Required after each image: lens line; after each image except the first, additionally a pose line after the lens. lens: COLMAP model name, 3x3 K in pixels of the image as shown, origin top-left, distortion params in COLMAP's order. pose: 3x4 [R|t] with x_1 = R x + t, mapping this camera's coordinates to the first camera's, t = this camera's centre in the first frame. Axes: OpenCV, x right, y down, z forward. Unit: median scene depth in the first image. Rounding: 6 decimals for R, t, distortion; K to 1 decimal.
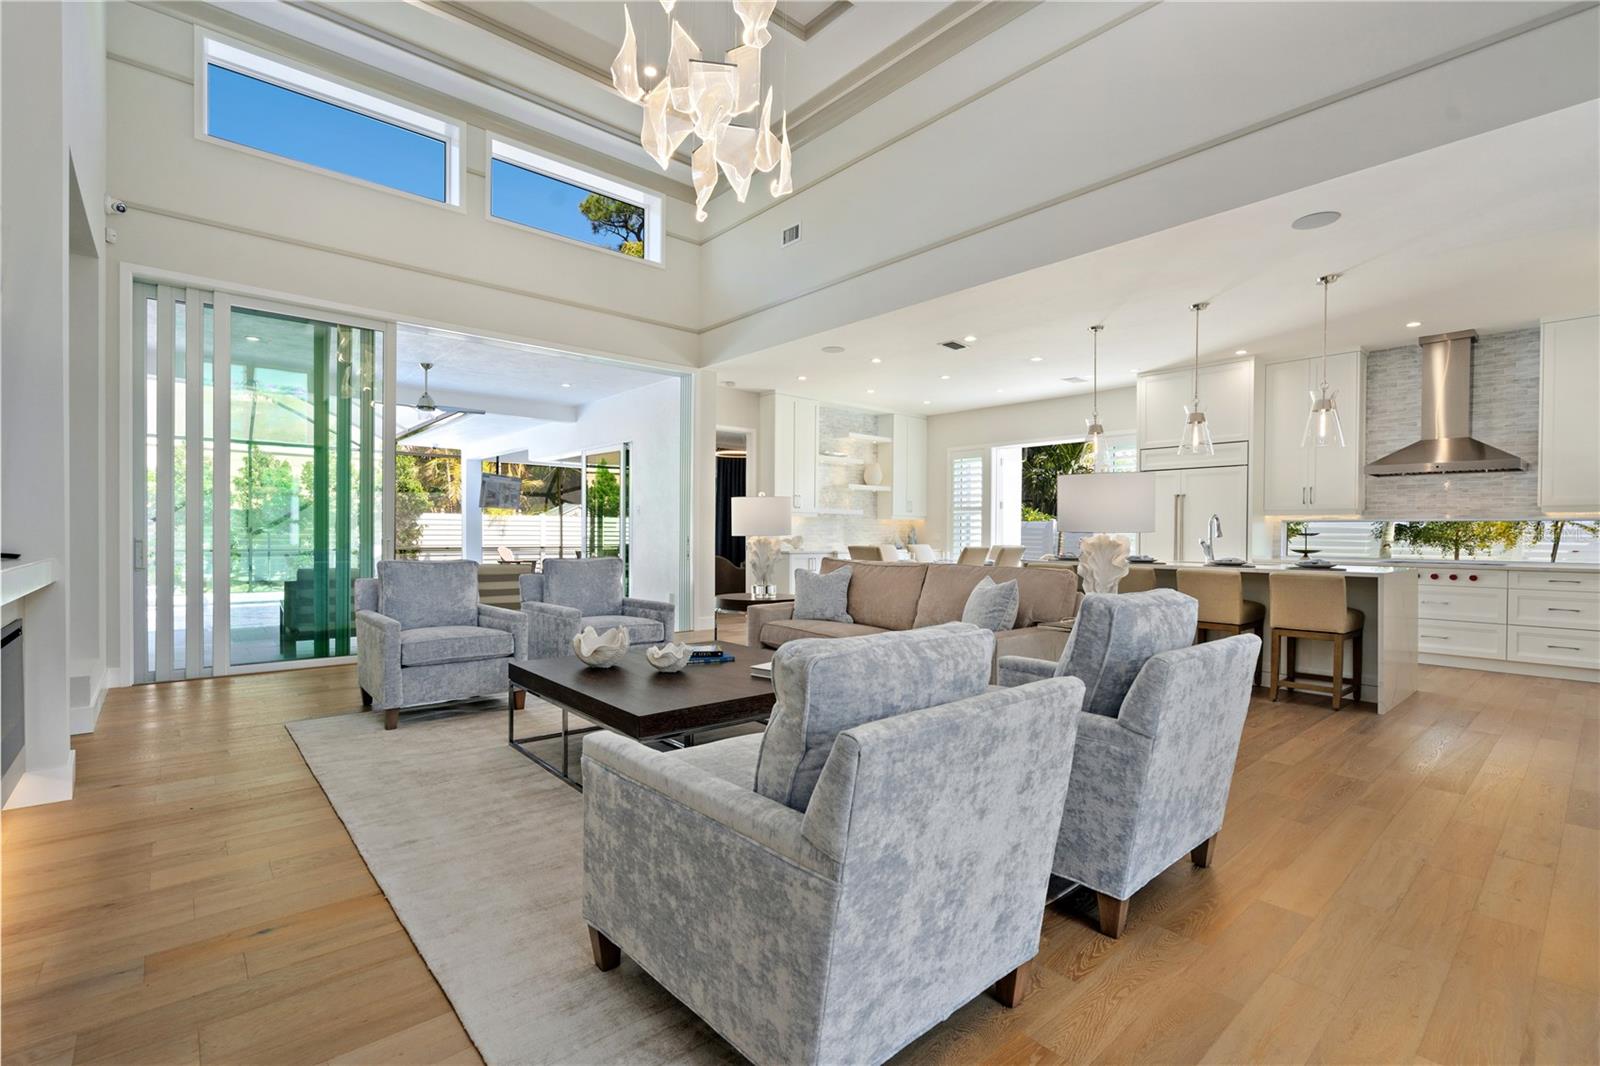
lens RADIAL K [[745.0, 0, 836.7], [0, 745.0, 541.3], [0, 0, 1]] dist [0.004504, 0.000398]
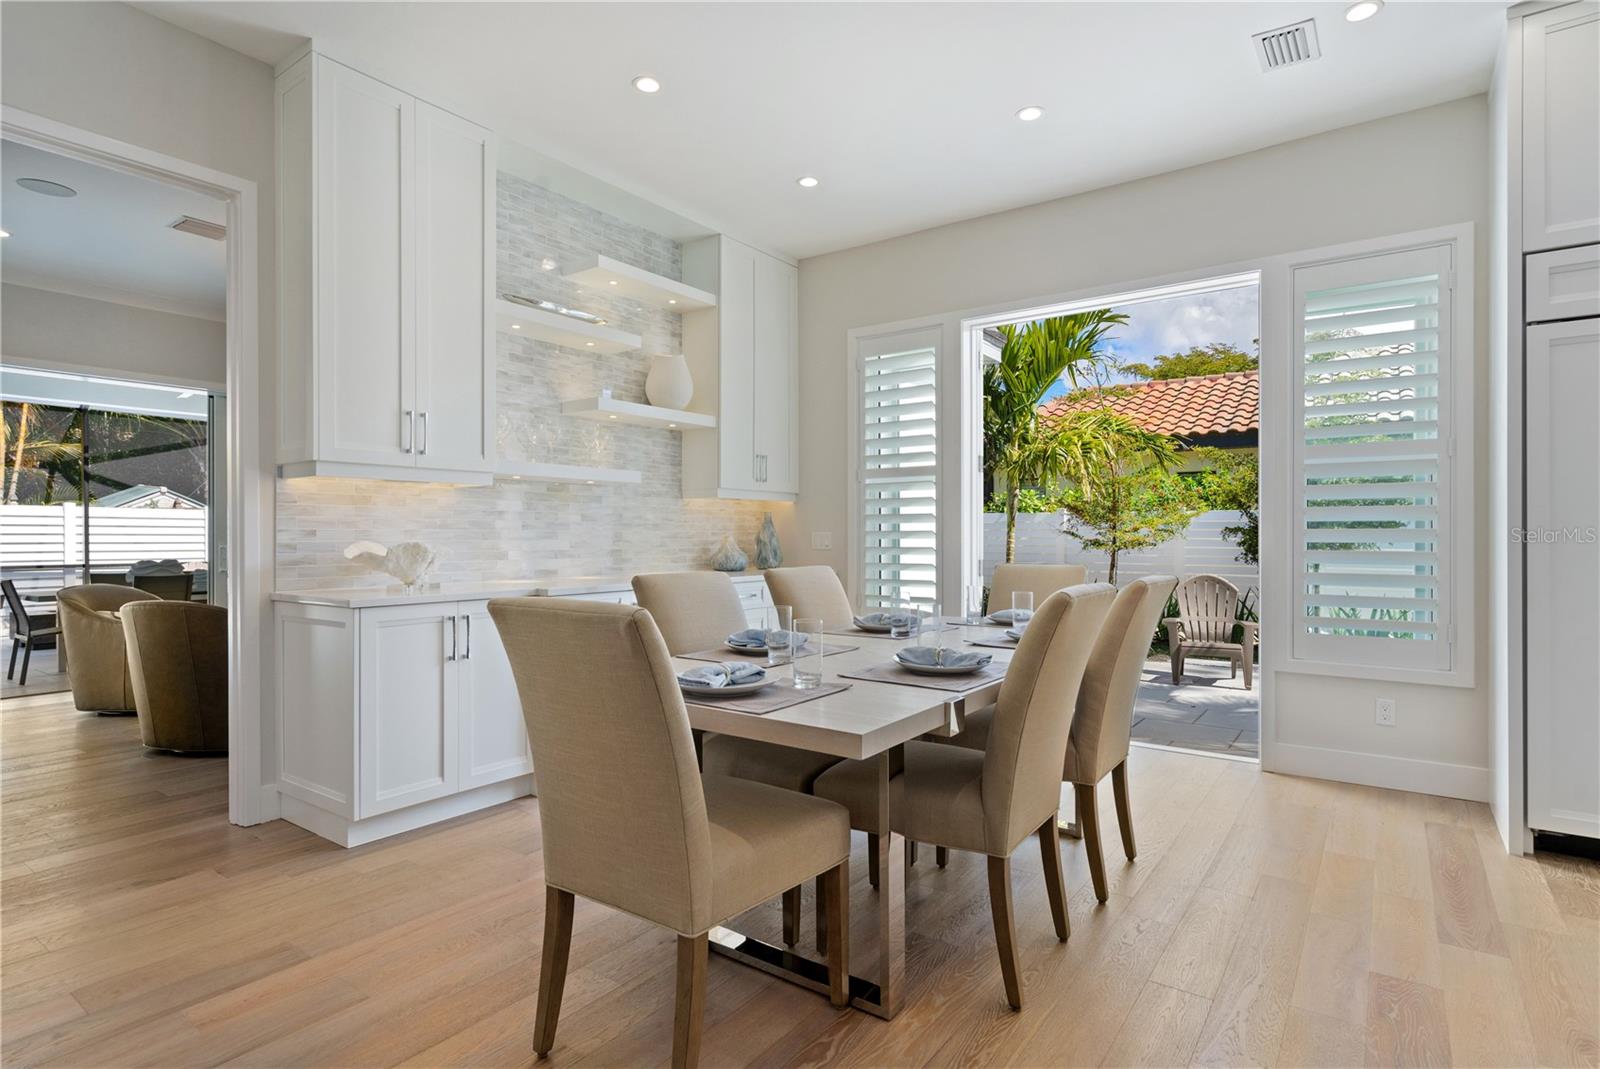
lens RADIAL K [[821.8, 0, 794.7], [0, 821.8, 536.0], [0, 0, 1]] dist [-0.000481, 0.000225]
pose [[0.986462, -0.007399, 0.163826, 0.062552], [0.008647, 0.999939, -0.006911, -0.008108], [-0.163765, 0.008234, 0.986465, 0.826851]]
